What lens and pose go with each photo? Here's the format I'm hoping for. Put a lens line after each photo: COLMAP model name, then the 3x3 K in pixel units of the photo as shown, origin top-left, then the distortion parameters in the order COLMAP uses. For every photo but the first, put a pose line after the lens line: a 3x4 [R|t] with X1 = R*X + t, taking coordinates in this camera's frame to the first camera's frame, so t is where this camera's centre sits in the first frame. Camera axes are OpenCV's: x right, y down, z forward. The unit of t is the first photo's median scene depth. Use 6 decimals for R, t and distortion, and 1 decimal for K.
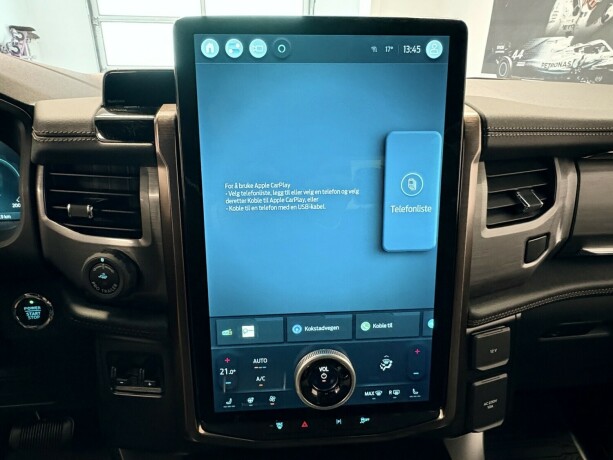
lens RADIAL K [[391.5, 0, 291.8], [0, 391.5, 227.6], [0, 0, 1]] dist [-0.001454, 0.002539]
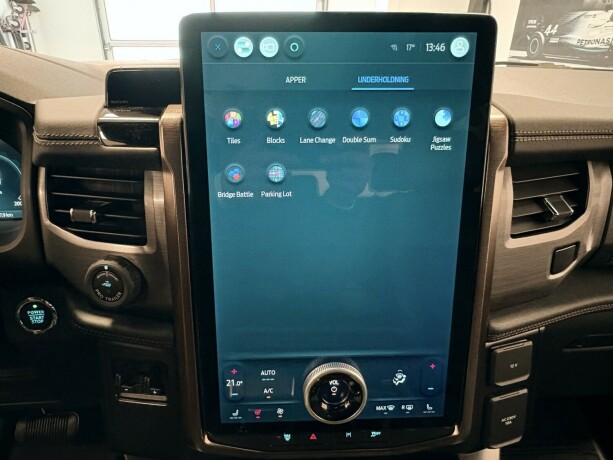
lens RADIAL K [[411.0, 0, 290.2], [0, 411.0, 228.0], [0, 0, 1]] dist [-0.006014, 0.006257]
pose [[0.999474, 0.013131, -0.029652, -0.000751], [-0.011924, 0.999108, 0.040508, -0.055356], [0.030158, -0.040133, 0.998739, 0.004682]]
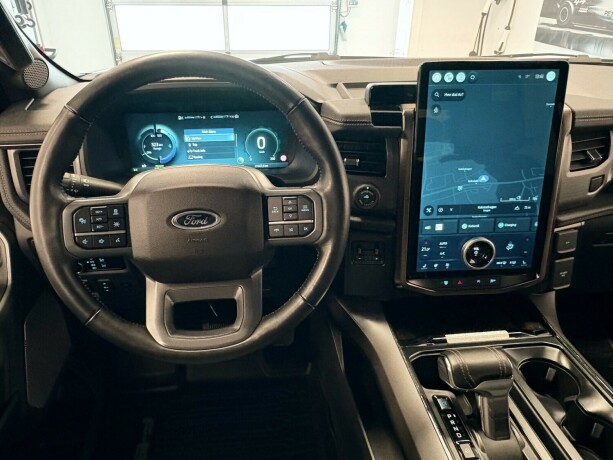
lens RADIAL K [[455.8, 0, 294.2], [0, 455.8, 229.1], [0, 0, 1]] dist [0.004340, 0.001144]
pose [[0.999991, 0.001022, -0.004090, -0.748654], [-0.000605, 0.994917, 0.100696, 0.052412], [0.004173, -0.100692, 0.994909, -1.103991]]
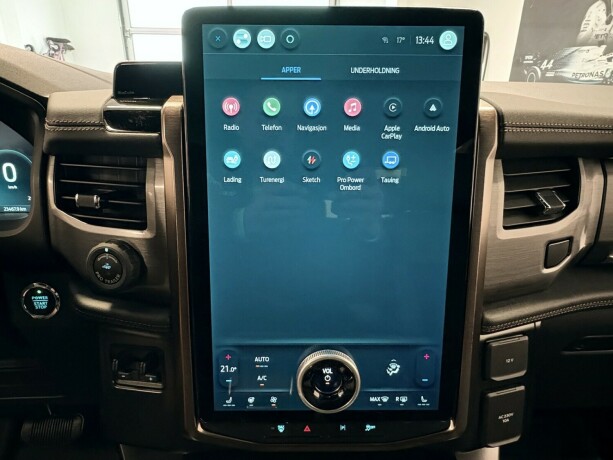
lens RADIAL K [[391.5, 0, 292.3], [0, 391.5, 228.2], [0, 0, 1]] dist [-0.001454, 0.002539]
pose [[0.998270, 0.024882, -0.053267, 0.036888], [-0.026236, 0.999347, -0.024863, 0.035644], [0.052613, 0.026218, 0.998271, 0.024029]]
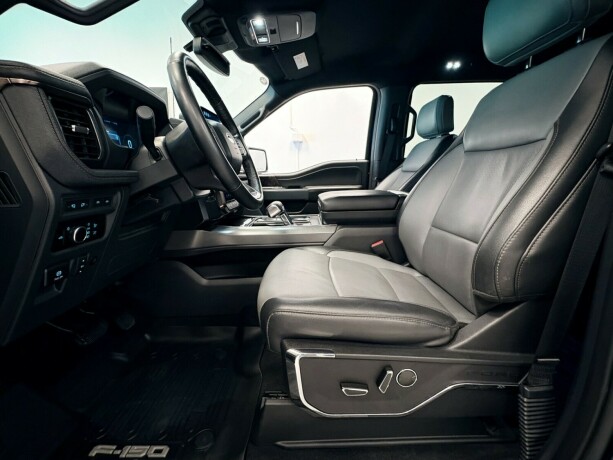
lens RADIAL K [[292.2, 0, 304.8], [0, 292.2, 227.2], [0, 0, 1]] dist [-0.013623, -0.000787]
pose [[0.115750, -0.182992, 0.976277, -3.023828], [0.384711, 0.914426, 0.125787, 0.661800], [-0.915751, 0.361025, 0.176244, -0.154856]]
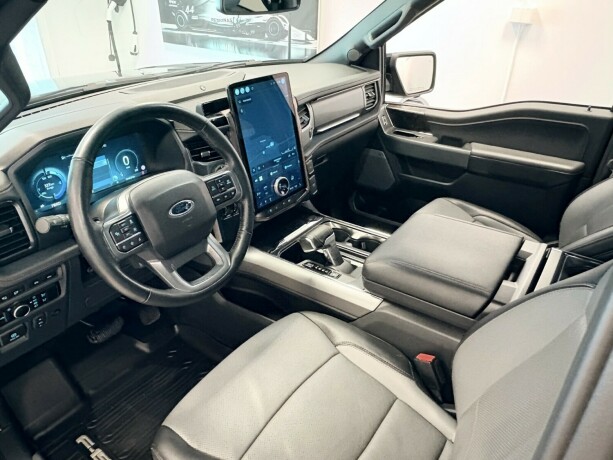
lens RADIAL K [[455.8, 0, 302.1], [0, 455.8, 223.6], [0, 0, 1]] dist [0.004340, 0.001144]
pose [[0.674104, -0.352332, 0.649188, -2.227905], [0.280908, 0.935149, 0.215841, -0.082640], [-0.683135, 0.036863, 0.729361, -1.738262]]
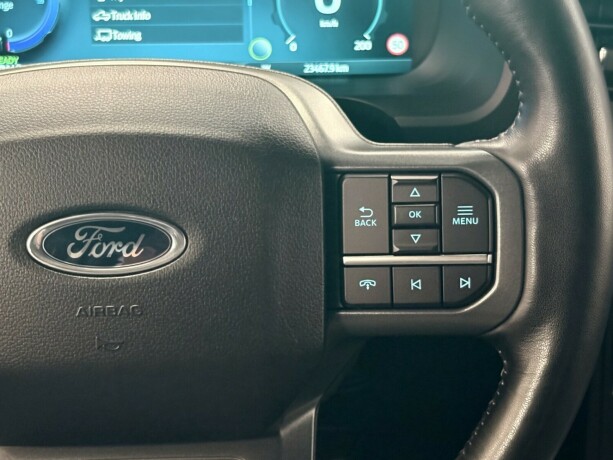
lens RADIAL K [[1373.6, 0, 300.1], [0, 1373.6, 232.6], [0, 0, 1]] dist [0.182734, 0.000000]
pose [[0.995243, 0.032171, -0.091962, -0.755821], [-0.024138, 0.995901, 0.087171, 0.037255], [0.094389, -0.084537, 0.991940, -0.968474]]
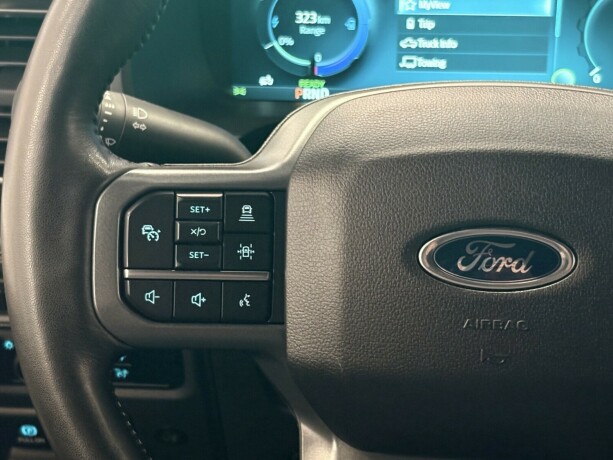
lens RADIAL K [[1373.6, 0, 301.6], [0, 1373.6, 230.0], [0, 0, 1]] dist [0.182734, 0.000000]
pose [[0.981519, 0.076341, -0.175480, -1.031912], [-0.067007, 0.996035, 0.058523, 0.076058], [0.179252, -0.045683, 0.982742, -1.036739]]
